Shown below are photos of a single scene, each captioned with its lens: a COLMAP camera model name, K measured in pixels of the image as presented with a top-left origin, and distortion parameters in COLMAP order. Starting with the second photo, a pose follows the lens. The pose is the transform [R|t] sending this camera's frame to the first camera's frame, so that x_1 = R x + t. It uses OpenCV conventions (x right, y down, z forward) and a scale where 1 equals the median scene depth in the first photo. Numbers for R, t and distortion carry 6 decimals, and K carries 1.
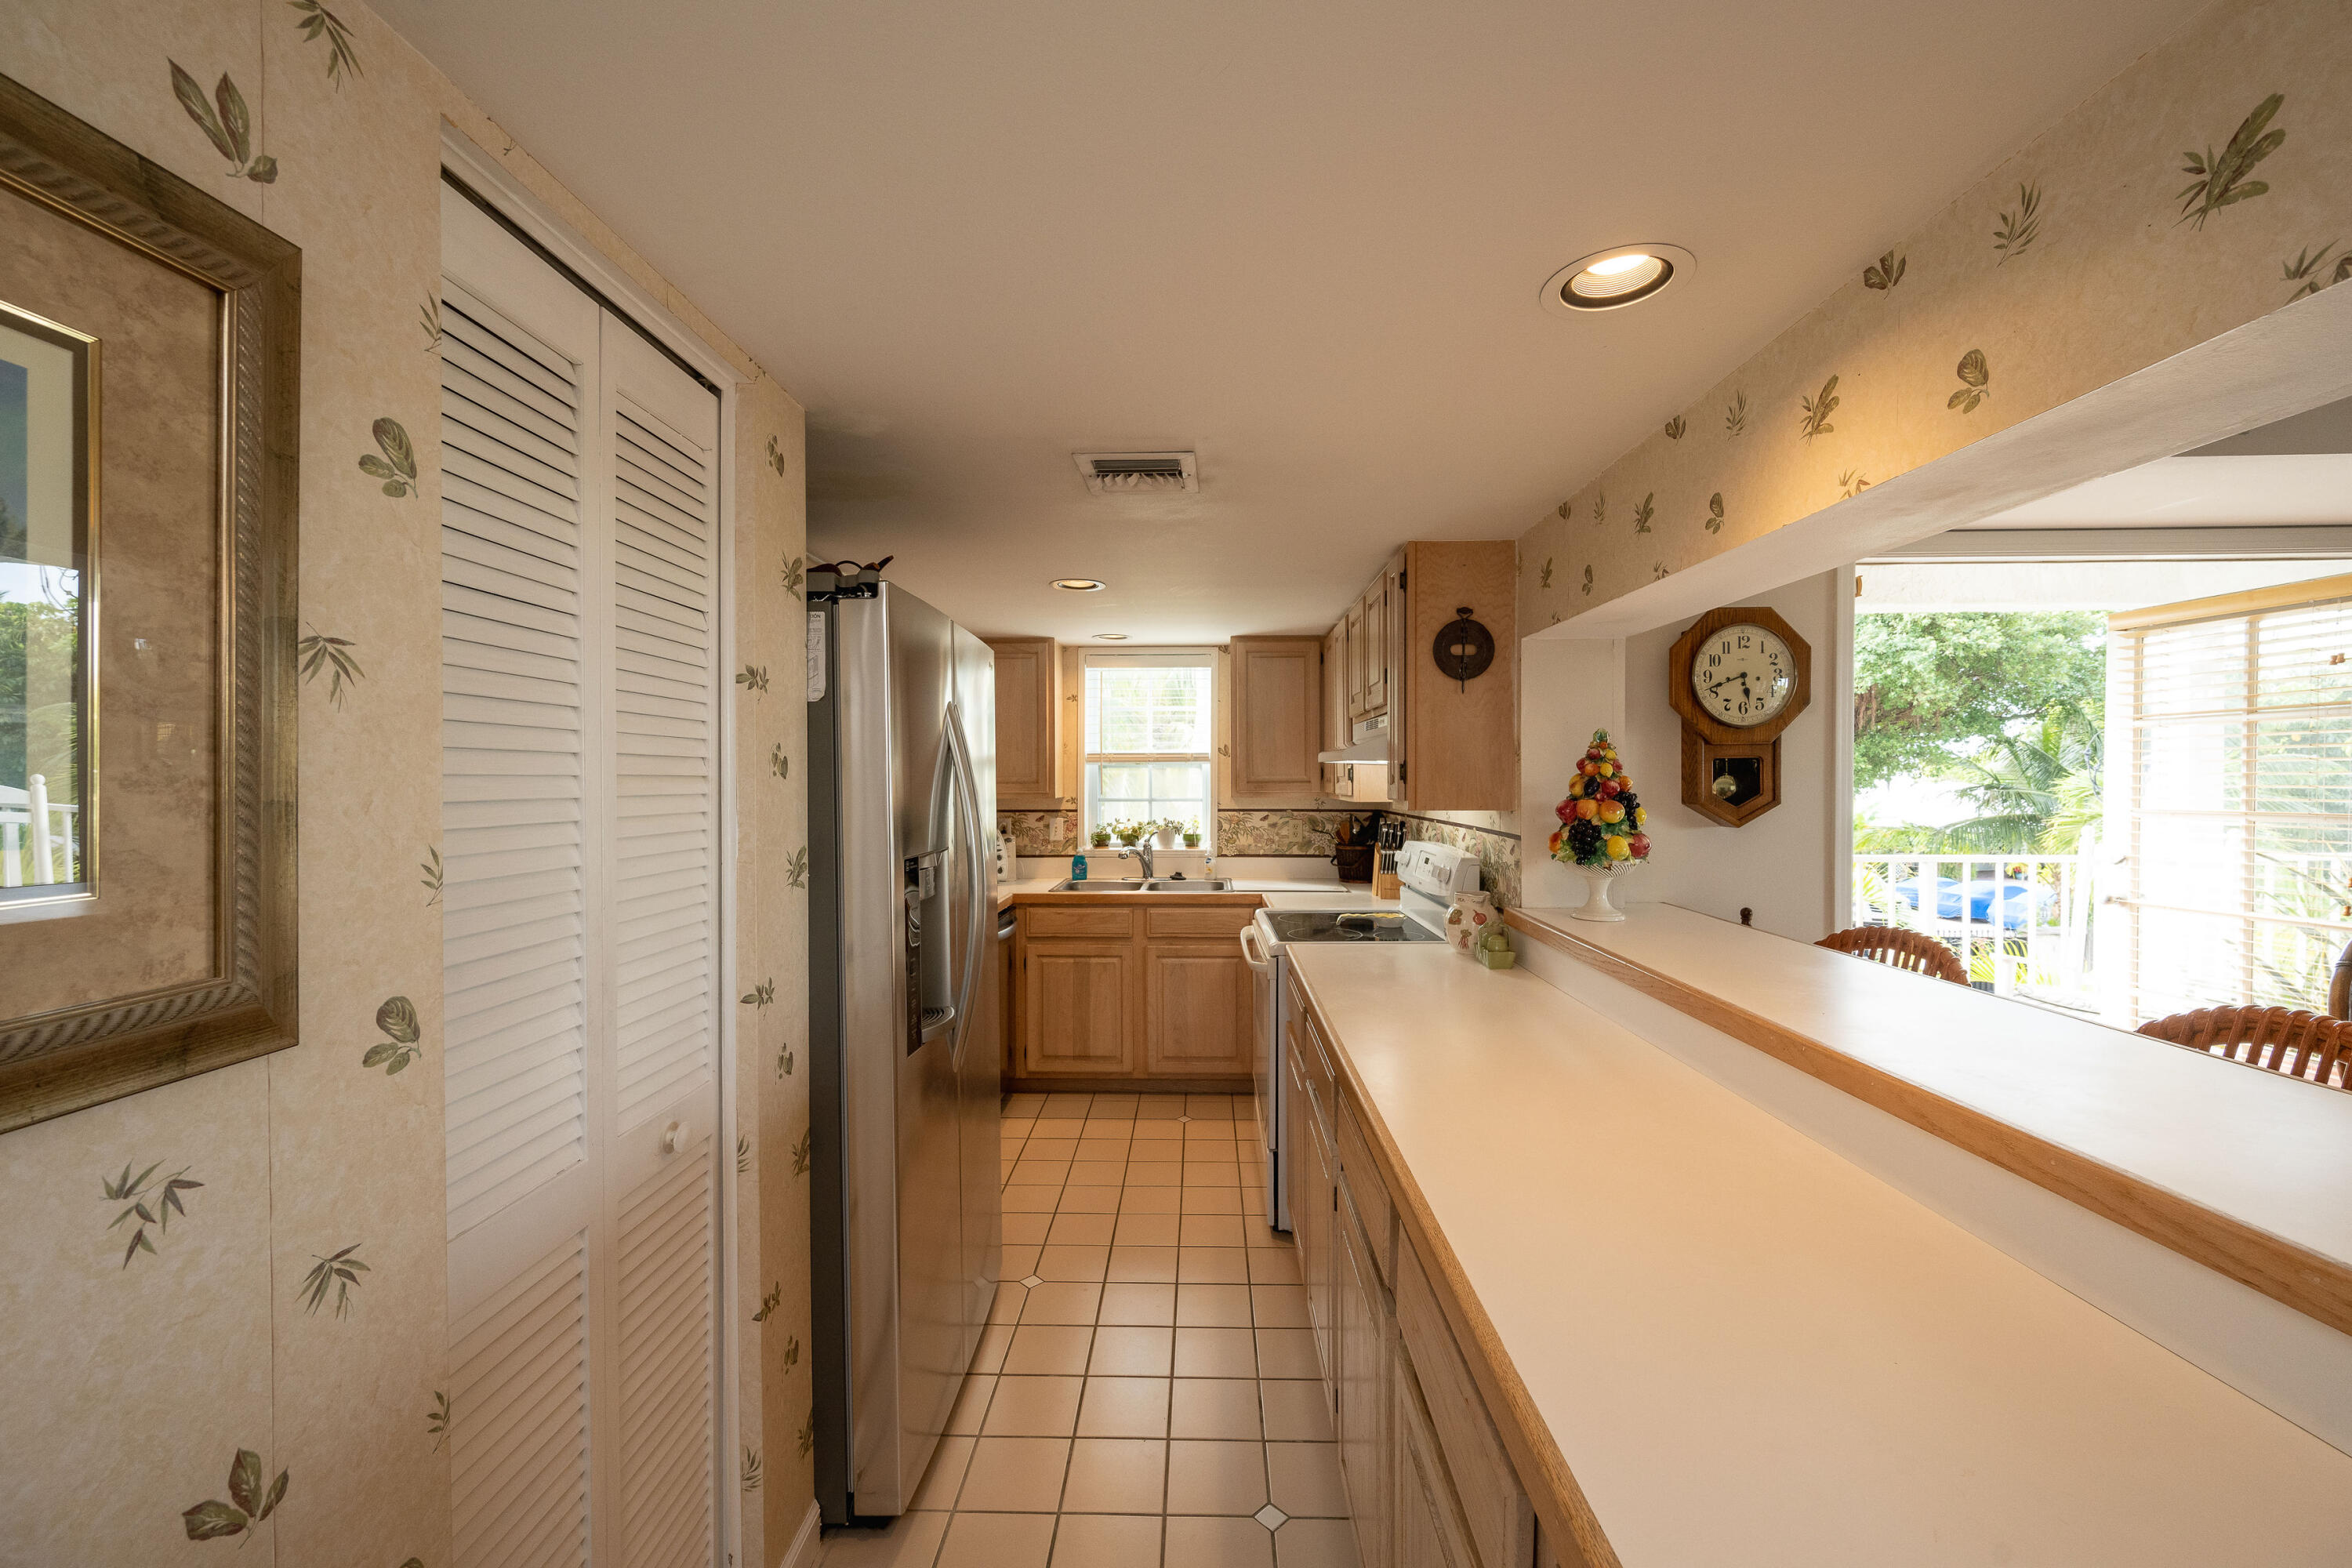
lens RADIAL K [[930.7, 0, 1166.6], [0, 930.7, 789.9], [0, 0, 1]] dist [-0.001597, -0.000063]
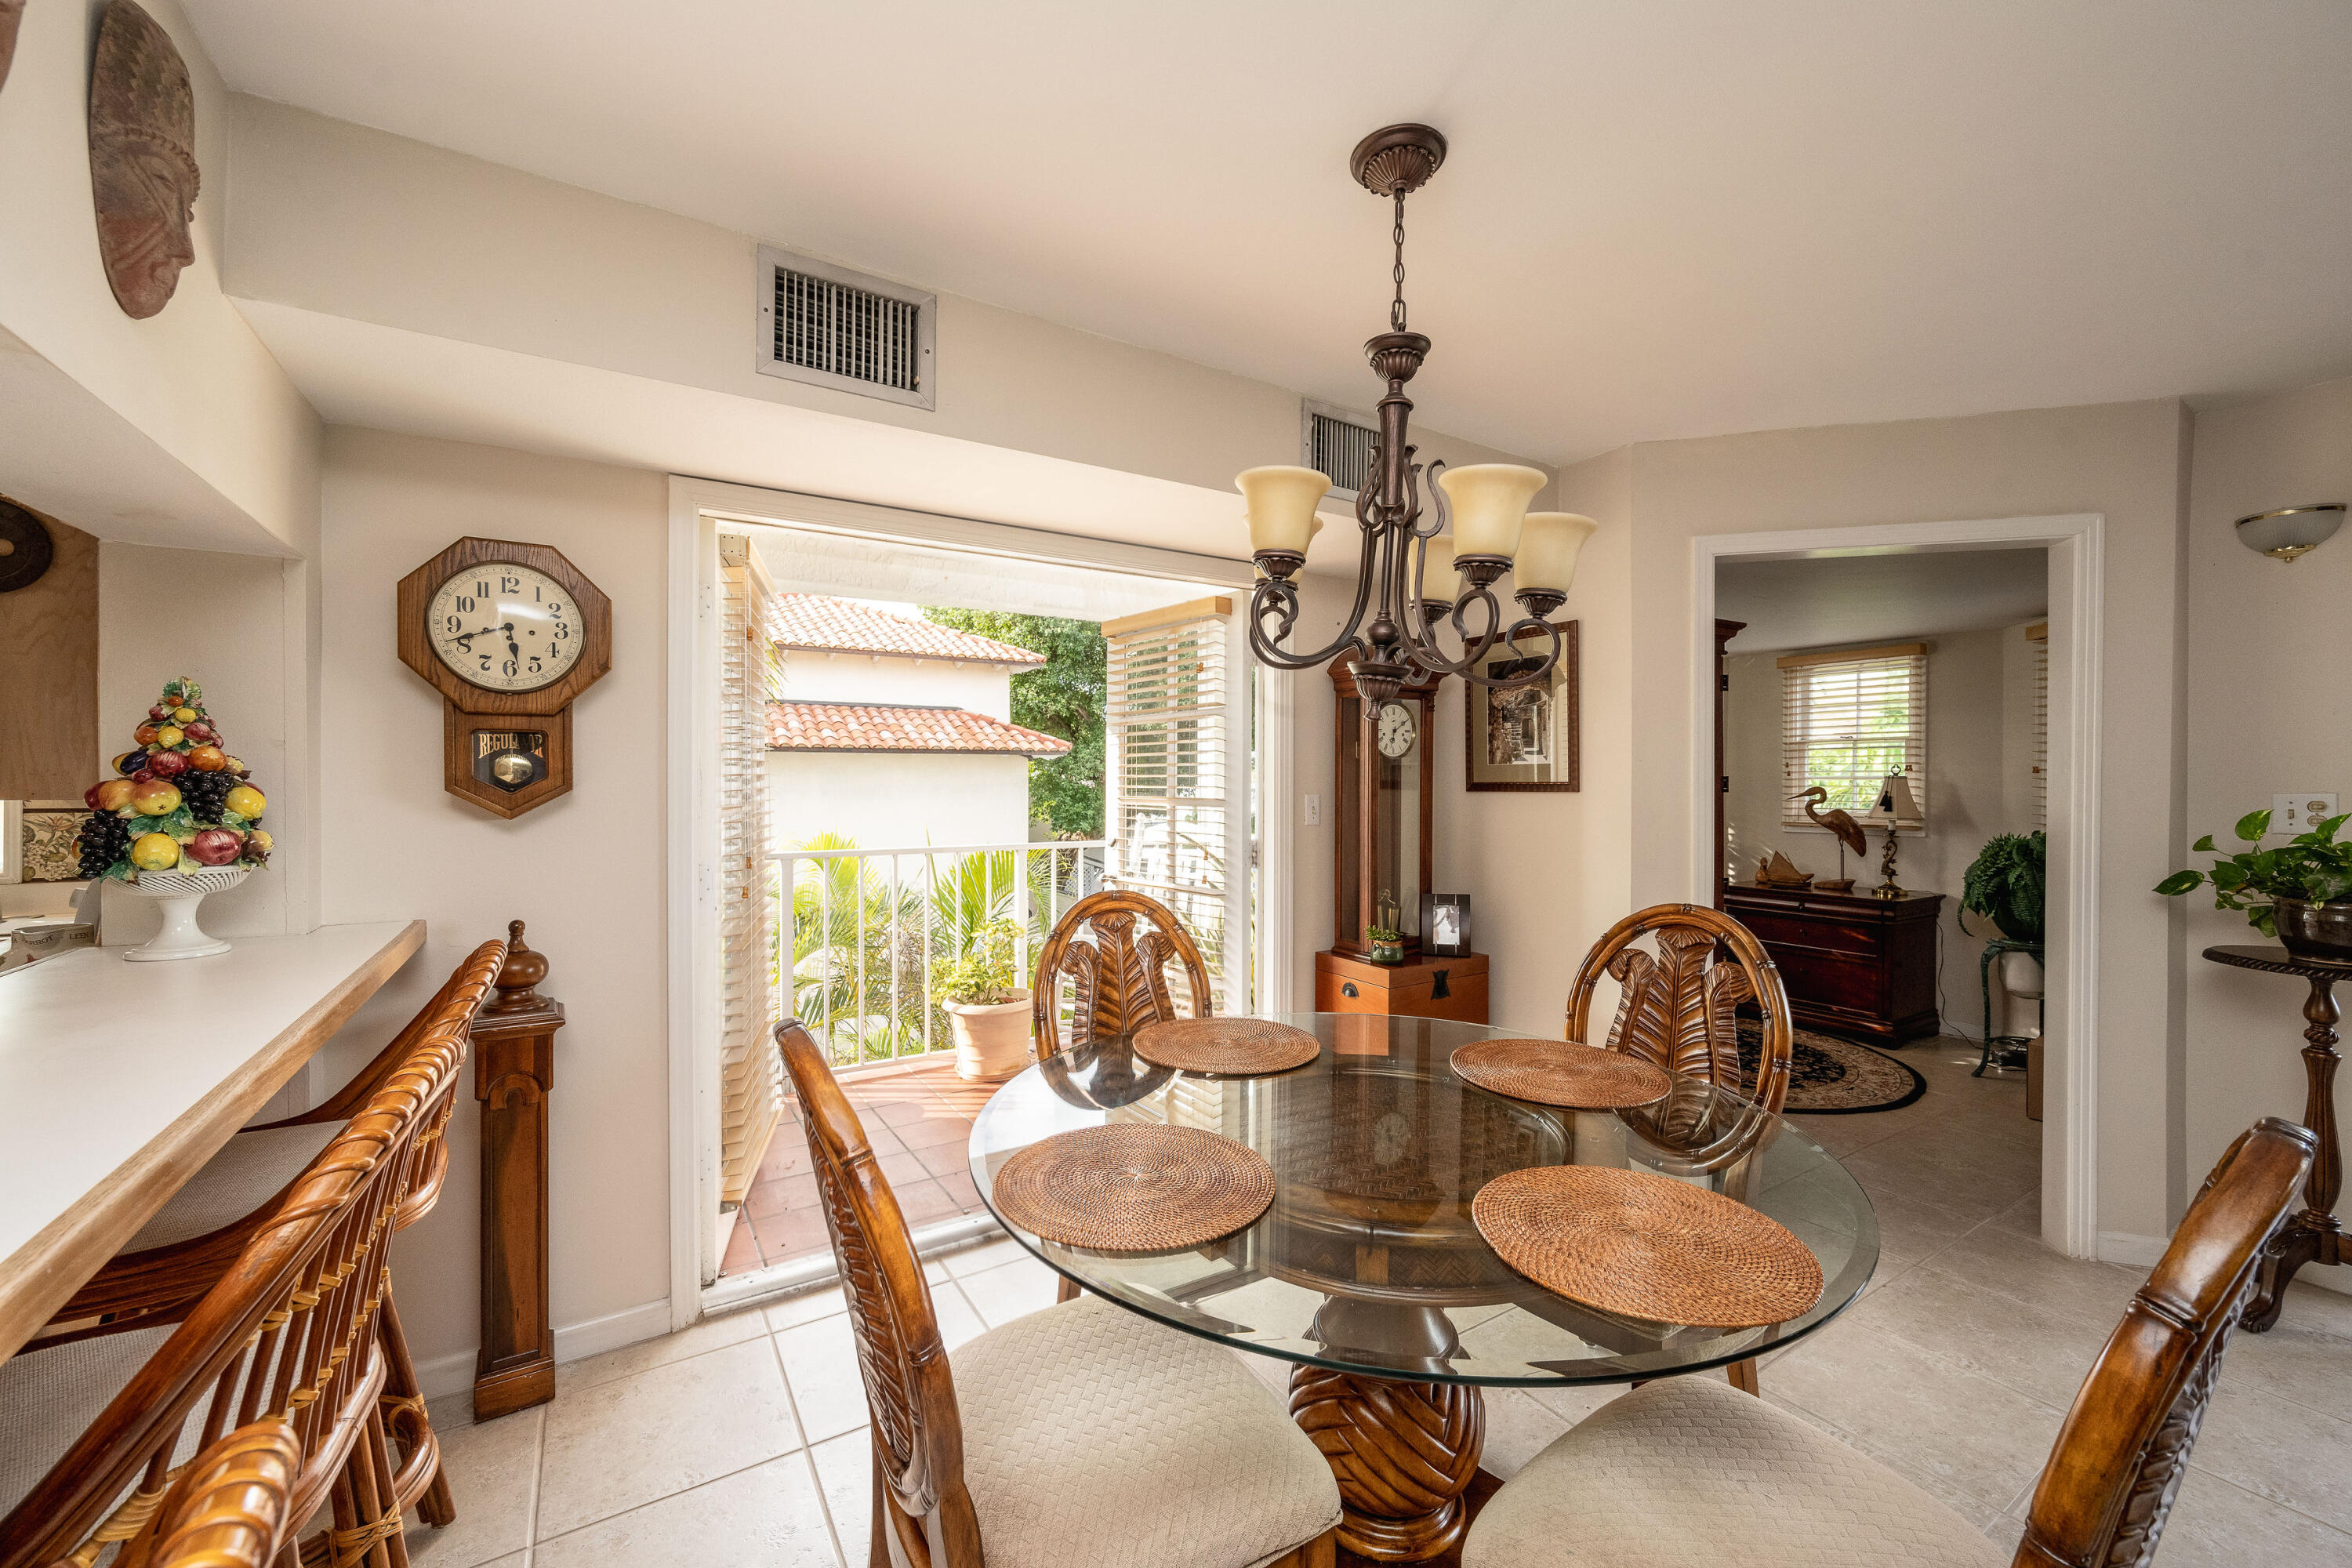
lens RADIAL K [[930.7, 0, 1186.5], [0, 930.7, 785.9], [0, 0, 1]] dist [-0.001597, -0.000063]
pose [[0.835679, 0.002350, 0.549213, 0.661532], [0.002217, 0.999968, -0.007652, 0.019415], [-0.549213, 0.007612, 0.835647, 0.020886]]
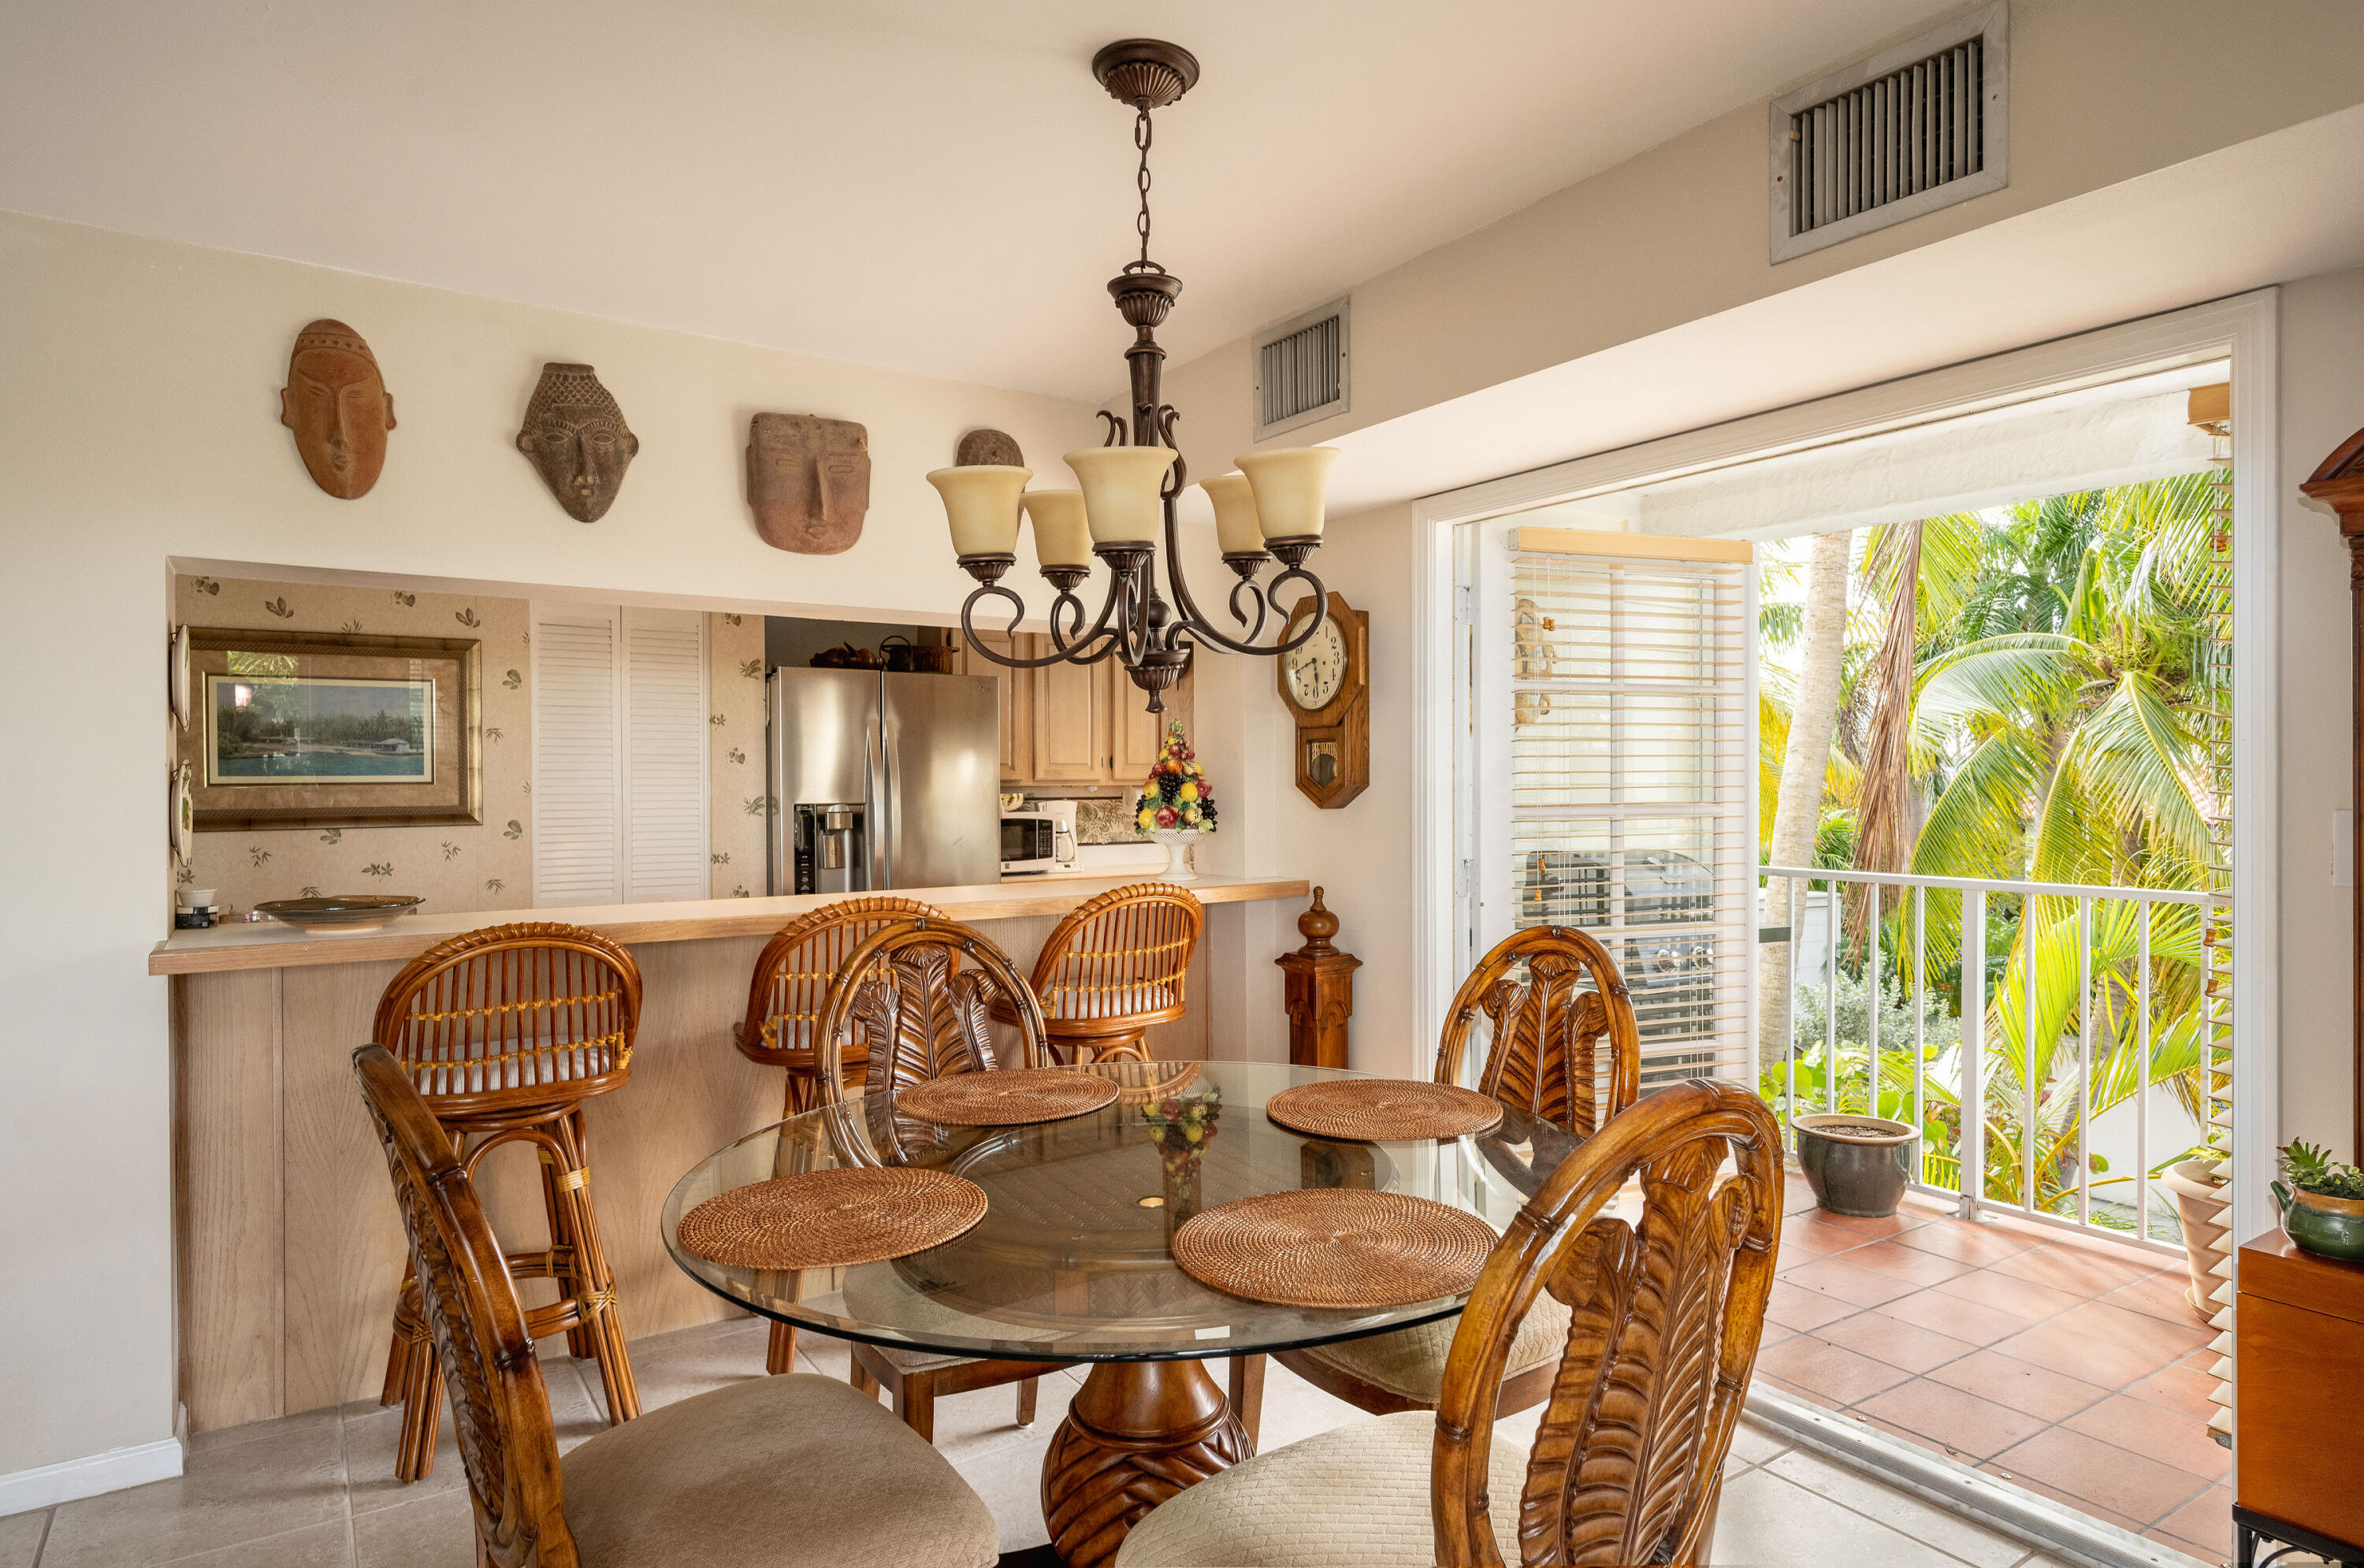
lens RADIAL K [[1360.5, 0, 1186.1], [0, 1360.5, 796.5], [0, 0, 1]] dist [0.006403, -0.000165]
pose [[0.572777, 0.014906, -0.819576, 1.762291], [-0.009089, 0.999889, 0.011834, 0.011224], [0.819661, 0.000671, 0.572849, 0.017474]]
